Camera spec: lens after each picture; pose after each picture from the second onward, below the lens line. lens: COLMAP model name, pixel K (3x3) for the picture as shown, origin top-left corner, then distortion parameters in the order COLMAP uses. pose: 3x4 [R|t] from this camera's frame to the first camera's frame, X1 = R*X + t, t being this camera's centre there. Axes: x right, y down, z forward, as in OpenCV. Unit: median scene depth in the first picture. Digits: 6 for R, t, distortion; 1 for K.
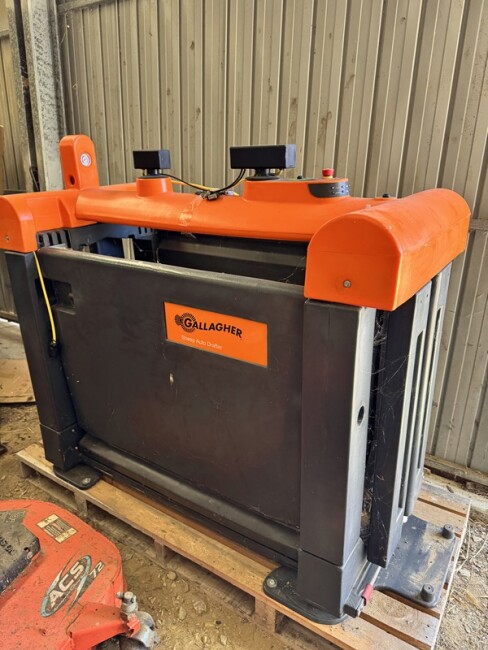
lens RADIAL K [[466.7, 0, 244.0], [0, 466.7, 325.0], [0, 0, 1]] dist [0.021083, 0.000724]
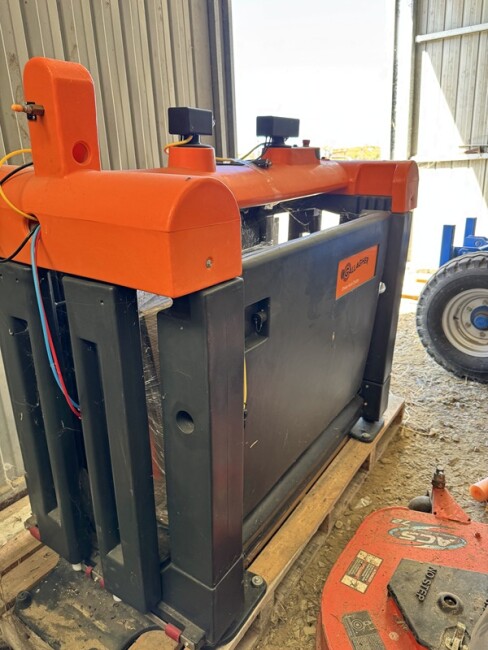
lens RADIAL K [[458.8, 0, 244.0], [0, 458.8, 325.0], [0, 0, 1]] dist [0.002423, -0.000002]
pose [[0.006758, -0.337857, 0.941173, -1.029472], [0.345085, 0.884164, 0.314914, -0.278495], [-0.938547, 0.322657, 0.122565, 0.973590]]
